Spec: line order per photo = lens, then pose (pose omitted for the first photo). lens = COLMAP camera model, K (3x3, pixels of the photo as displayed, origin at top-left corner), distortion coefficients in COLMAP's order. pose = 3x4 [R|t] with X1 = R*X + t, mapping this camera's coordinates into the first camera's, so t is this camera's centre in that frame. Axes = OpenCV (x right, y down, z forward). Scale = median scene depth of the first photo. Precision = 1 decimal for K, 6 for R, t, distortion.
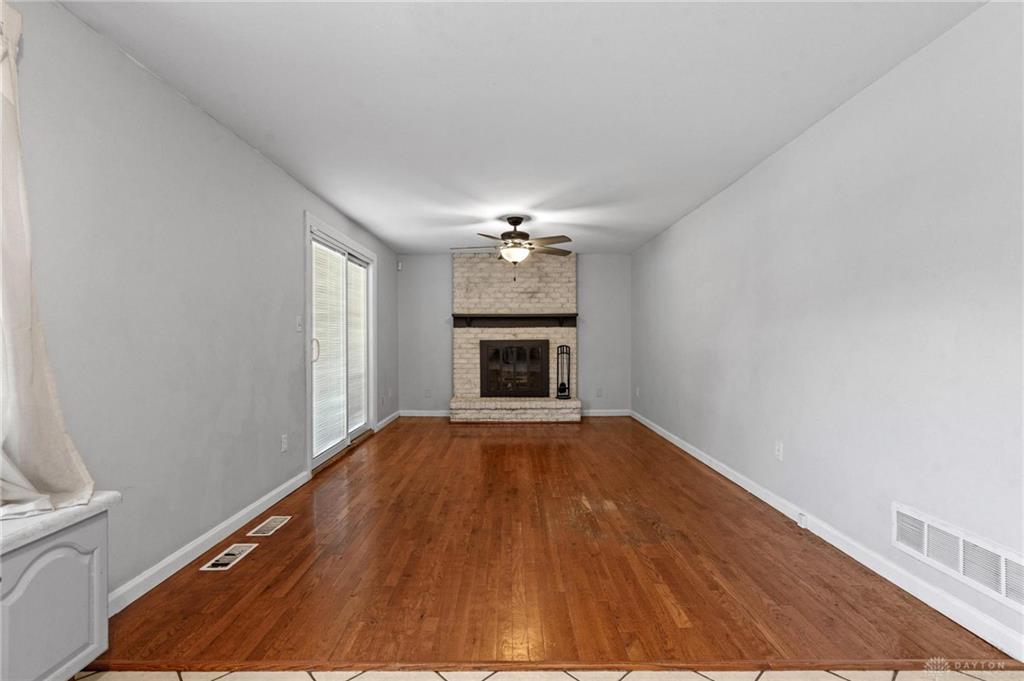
lens RADIAL K [[465.1, 0, 509.3], [0, 465.1, 341.1], [0, 0, 1]] dist [-0.005765, 0.000299]
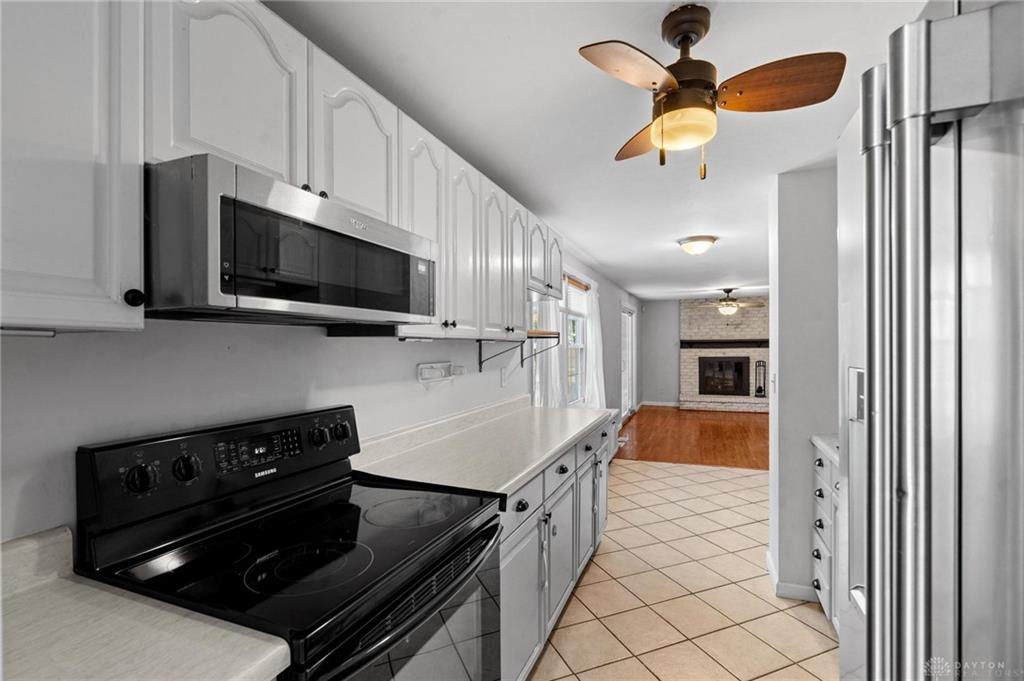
lens RADIAL K [[465.1, 0, 514.7], [0, 465.1, 354.3], [0, 0, 1]] dist [-0.005765, 0.000299]
pose [[0.927654, 0.000531, -0.373441, -0.054594], [0.006407, 0.999829, 0.017338, -0.040892], [0.373387, -0.018476, 0.927492, -0.634484]]
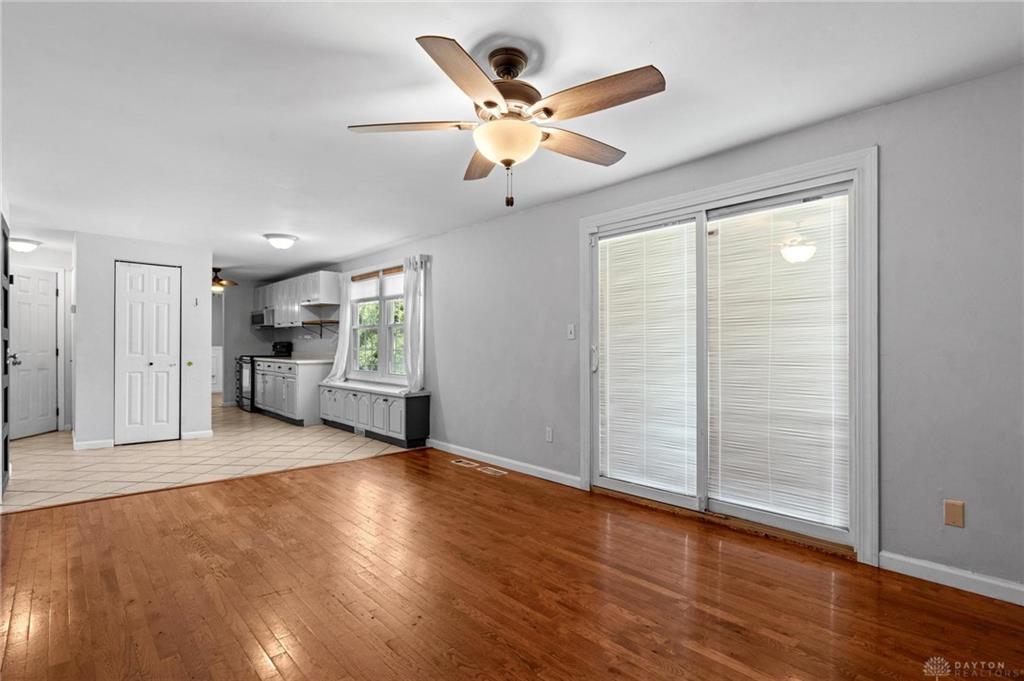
lens RADIAL K [[498.3, 0, 510.4], [0, 498.3, 341.6], [0, 0, 1]] dist [-0.011460, 0.000284]
pose [[-0.736828, -0.007718, -0.676036, 0.221659], [-0.005168, 0.999970, -0.005784, -0.004222], [0.676061, -0.000768, -0.736846, 0.937002]]
